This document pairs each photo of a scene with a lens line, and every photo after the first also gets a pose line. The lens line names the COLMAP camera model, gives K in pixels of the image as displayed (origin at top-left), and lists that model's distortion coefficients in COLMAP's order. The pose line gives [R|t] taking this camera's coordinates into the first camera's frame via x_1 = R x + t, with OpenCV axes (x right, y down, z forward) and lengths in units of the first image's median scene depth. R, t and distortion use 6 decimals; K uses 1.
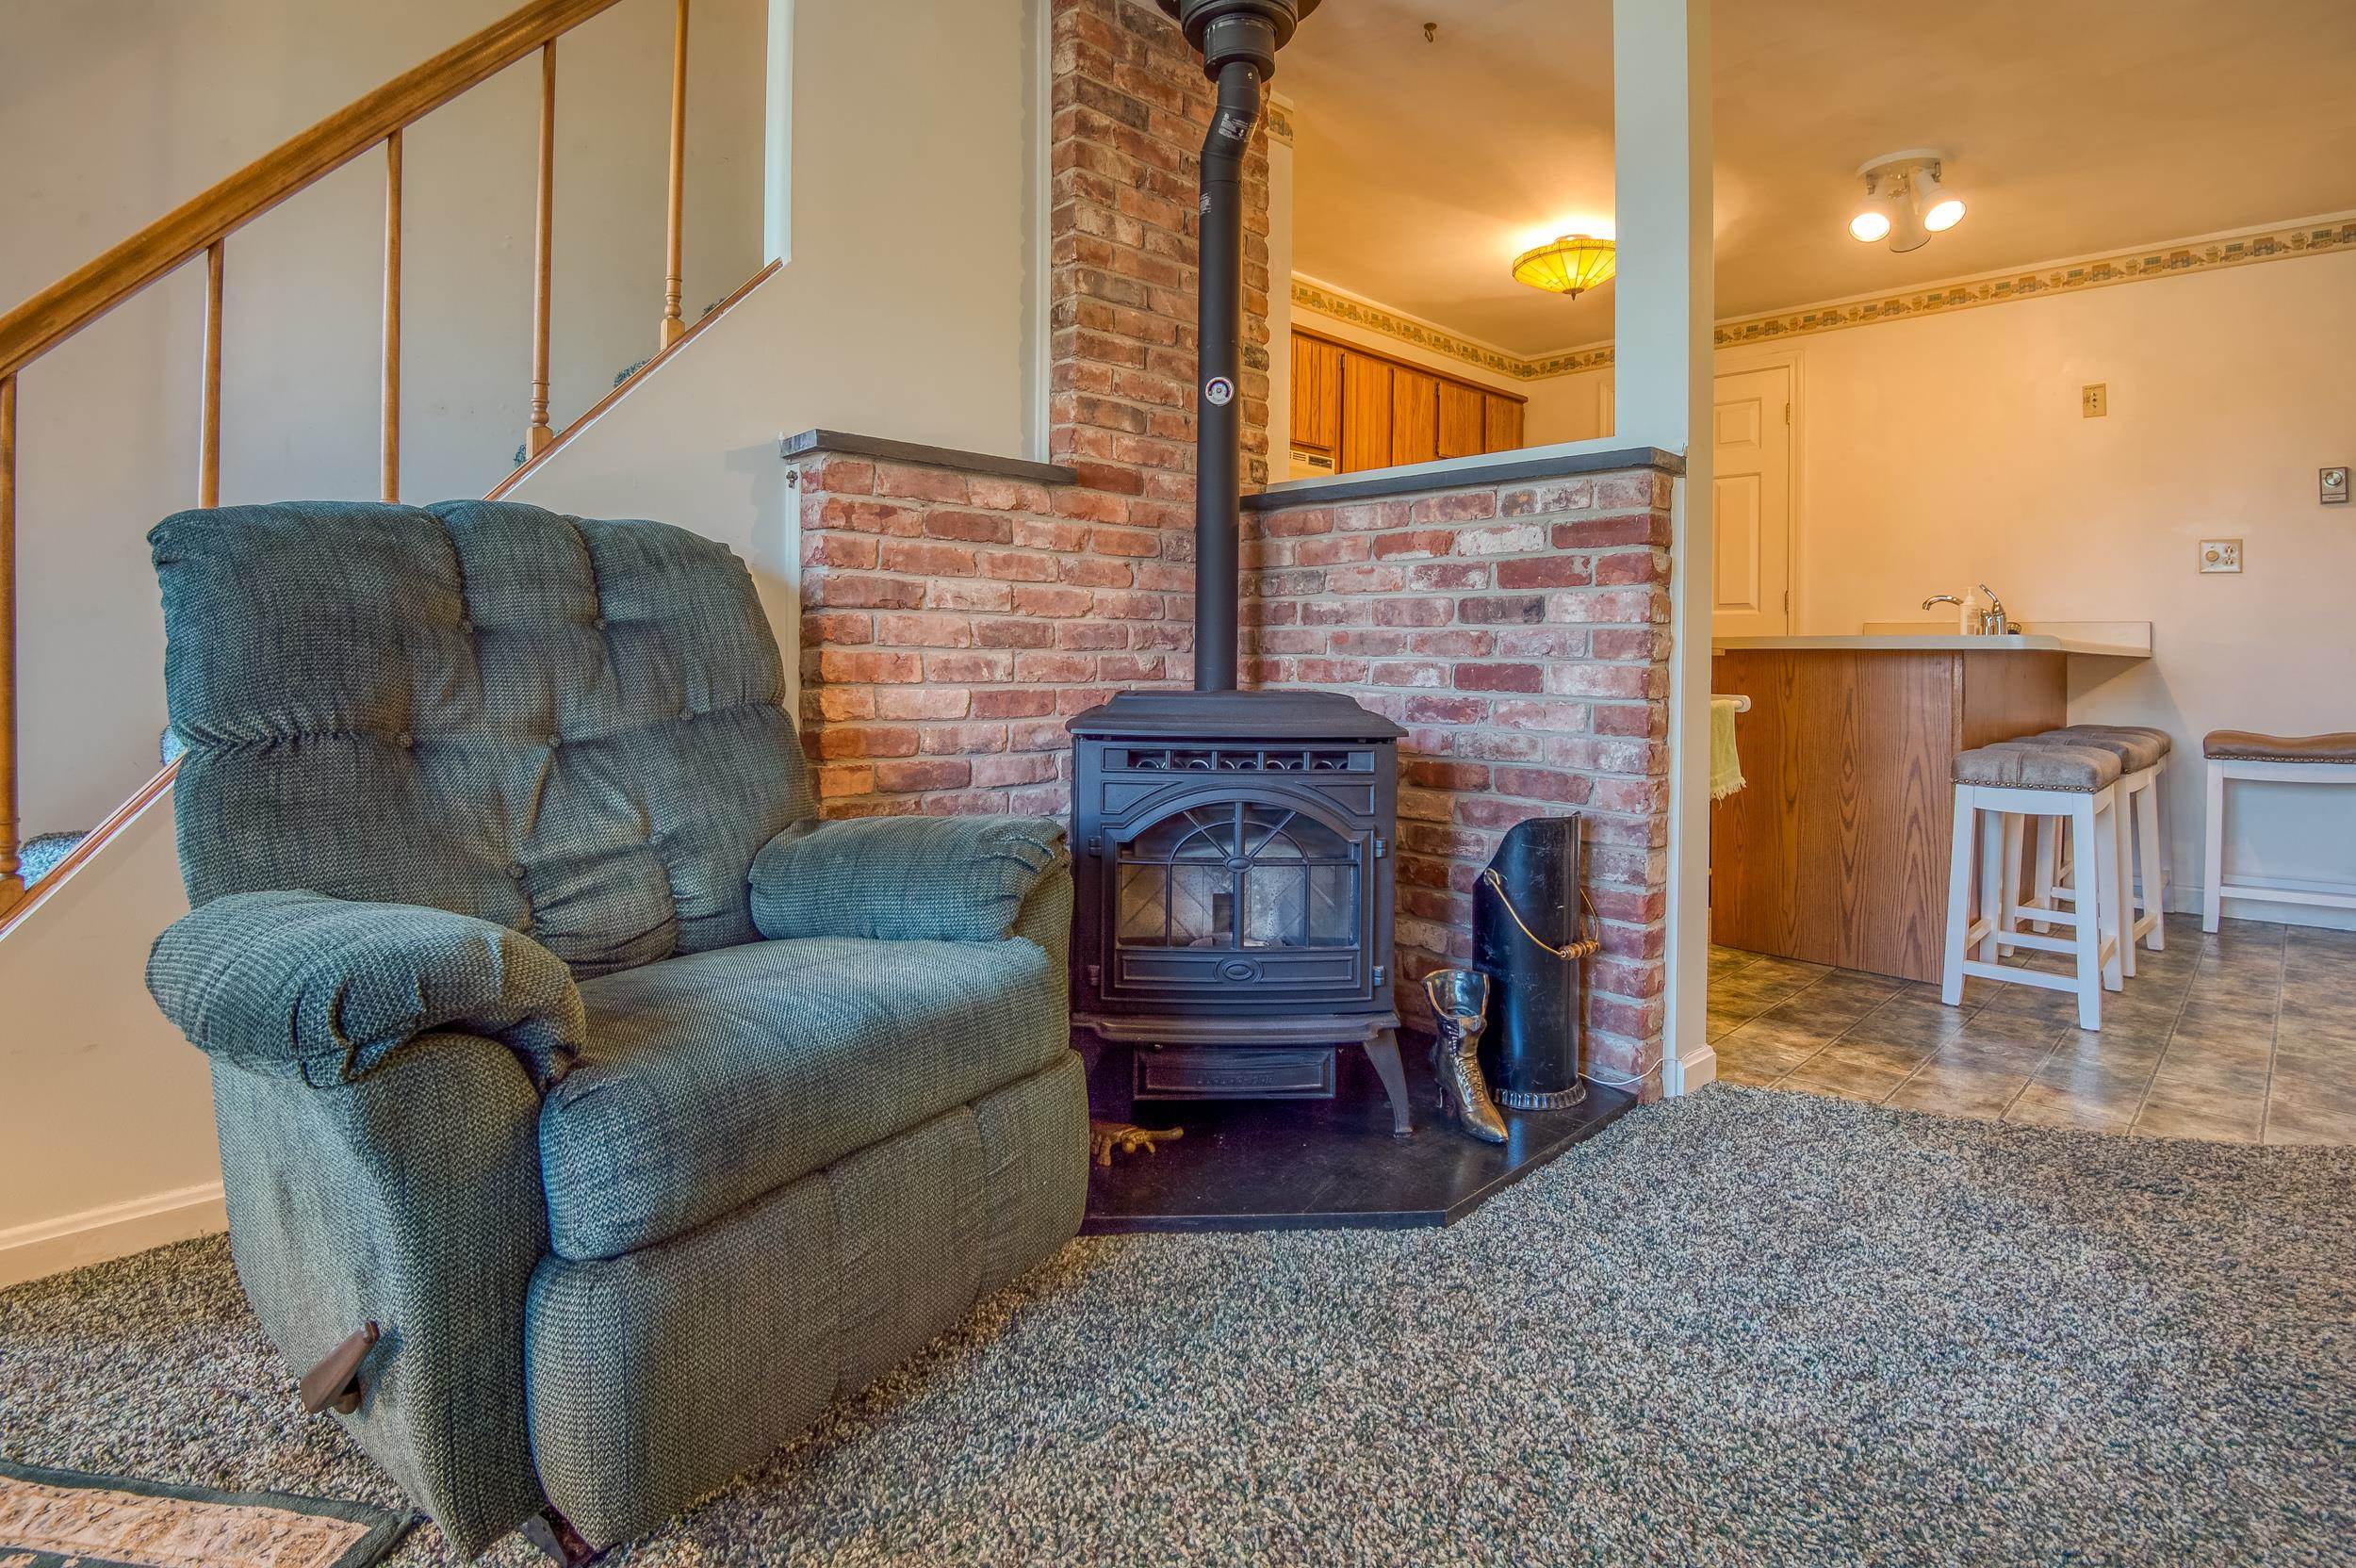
lens RADIAL K [[1102.1, 0, 1187.7], [0, 1102.1, 658.6], [0, 0, 1]] dist [-0.014692, -0.025339]
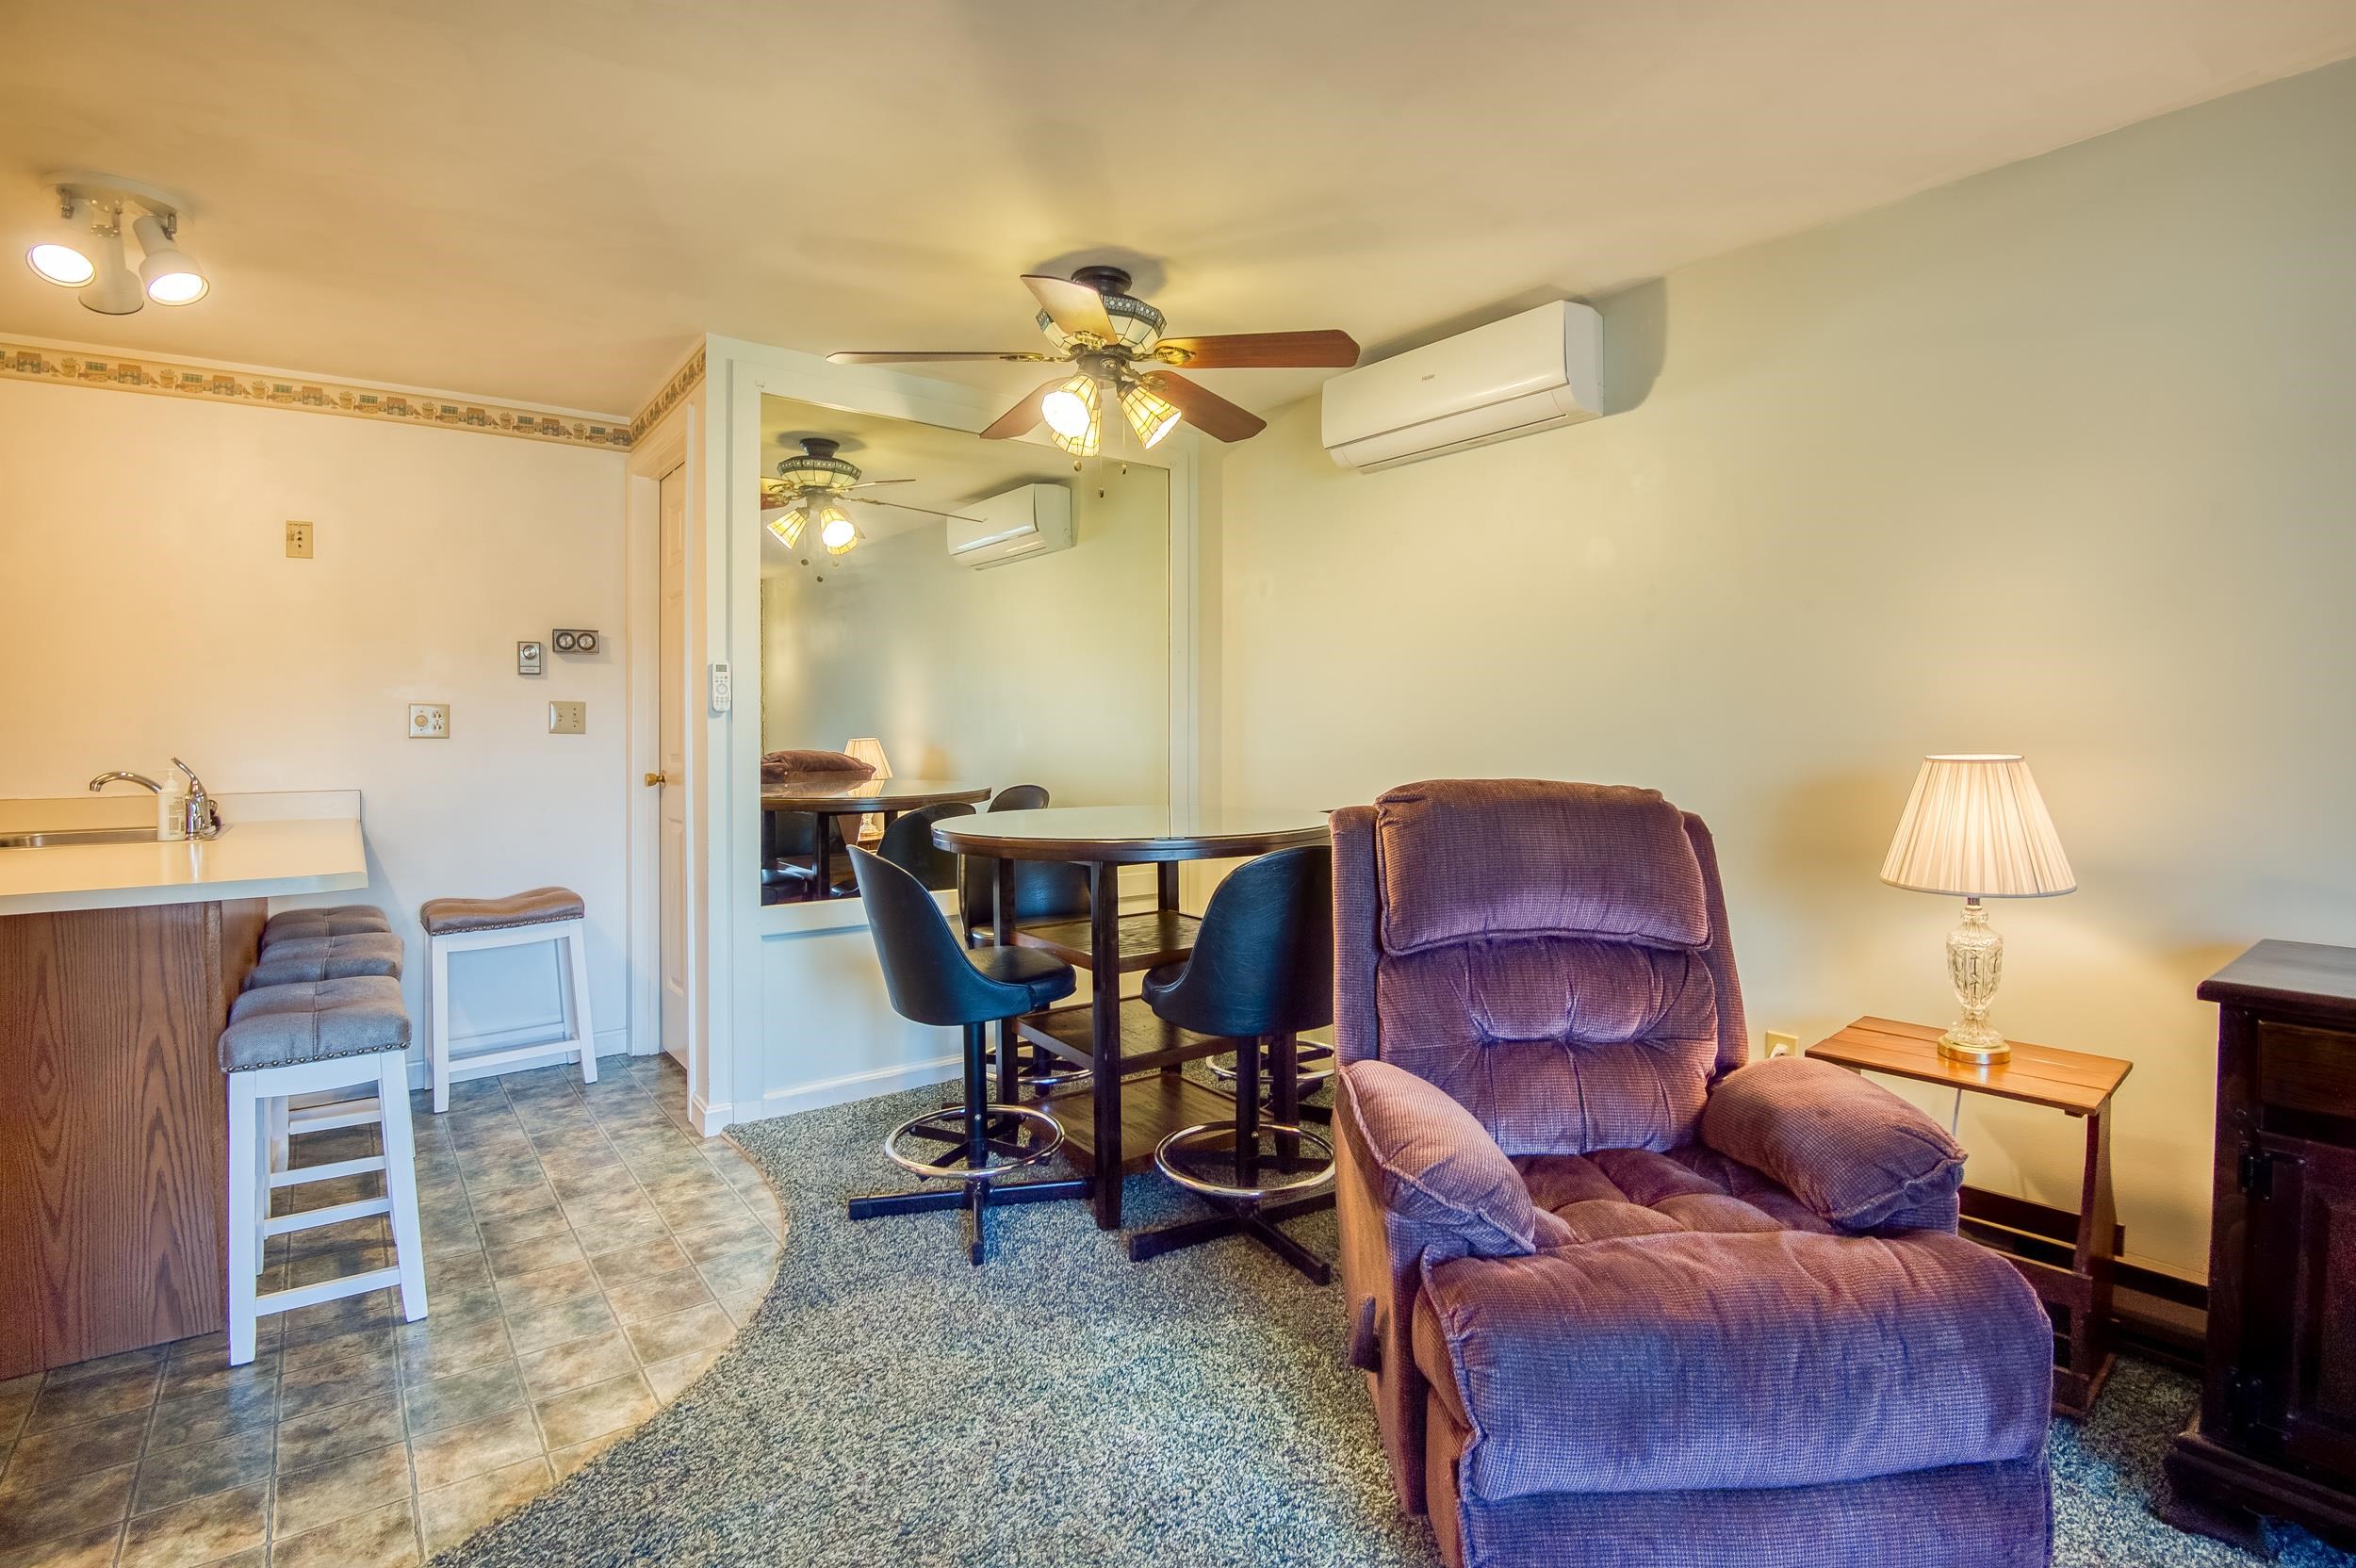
lens RADIAL K [[1123.6, 0, 1142.6], [0, 1123.6, 735.3], [0, 0, 1]] dist [-0.000711, -0.017779]
pose [[0.134959, -0.013463, 0.990760, 0.043710], [0.015435, 0.999815, 0.011483, -0.140894], [-0.990731, 0.013743, 0.135142, 0.326611]]
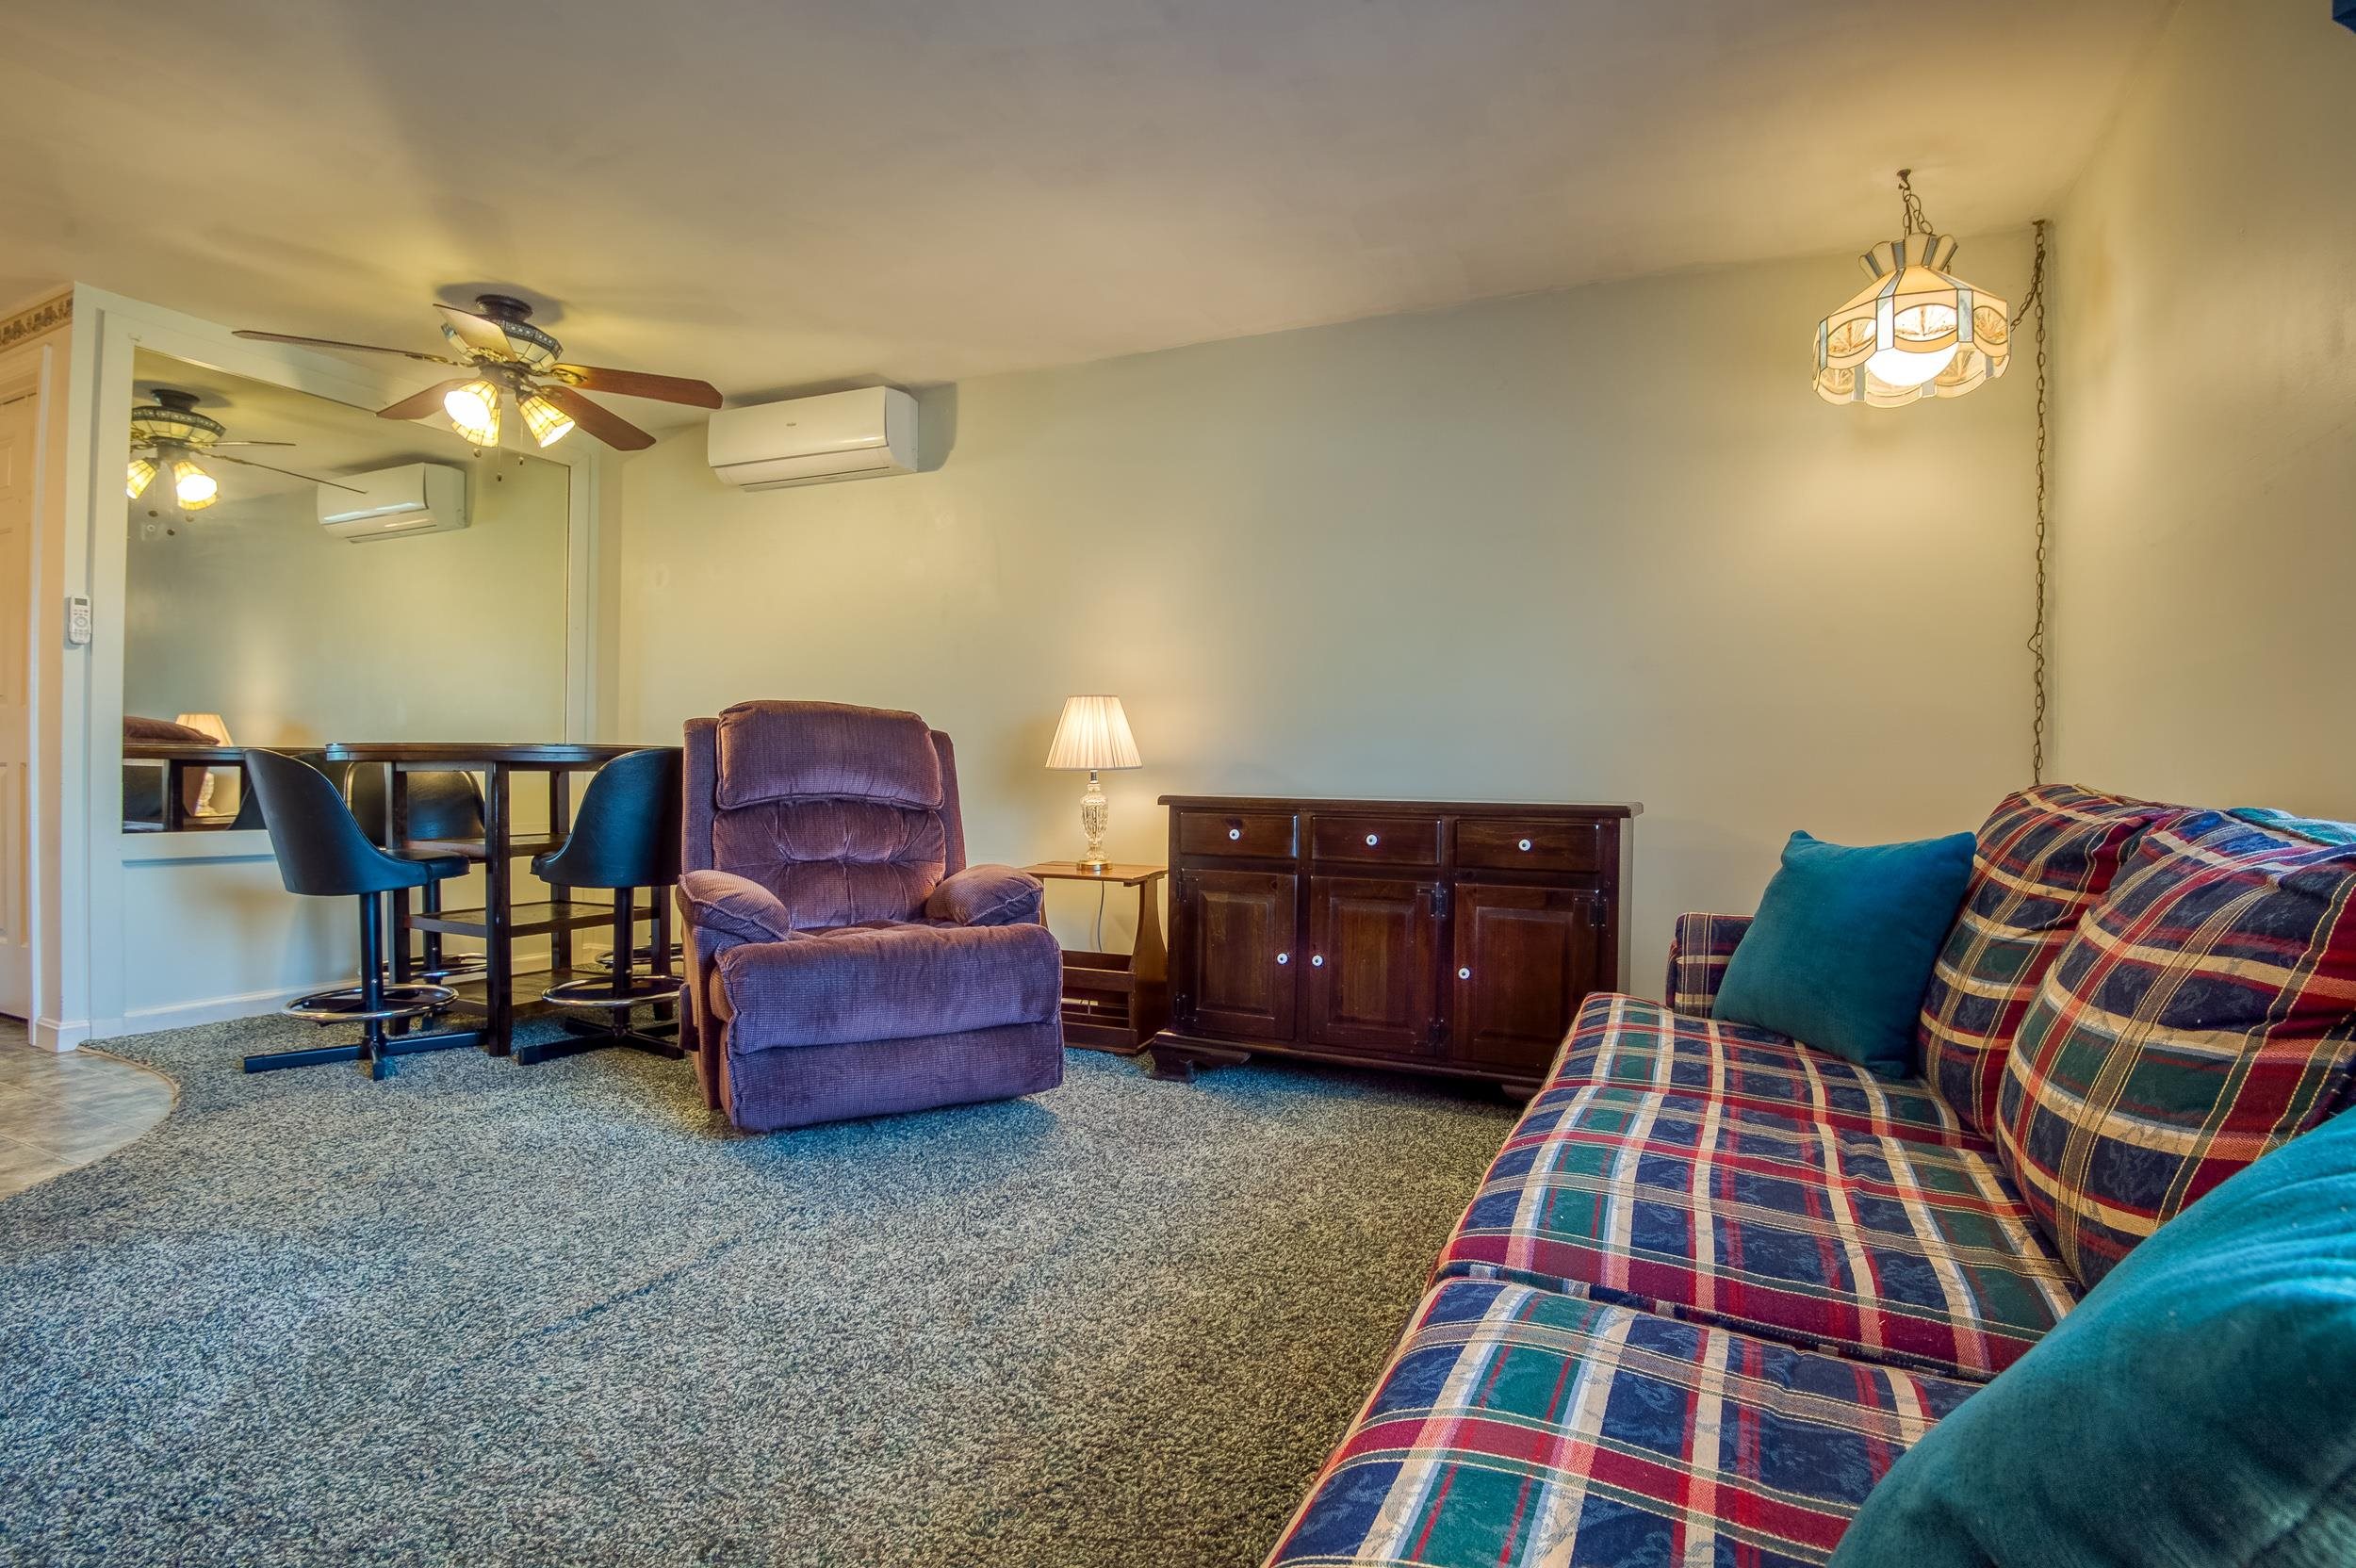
lens RADIAL K [[1114.0, 0, 1215.7], [0, 1114.0, 762.1], [0, 0, 1]] dist [-0.001395, -0.024661]
pose [[-0.394601, -0.005118, 0.918838, -0.525688], [0.002857, 0.999973, 0.006797, -0.008501], [-0.918848, 0.005307, -0.394576, 0.232248]]
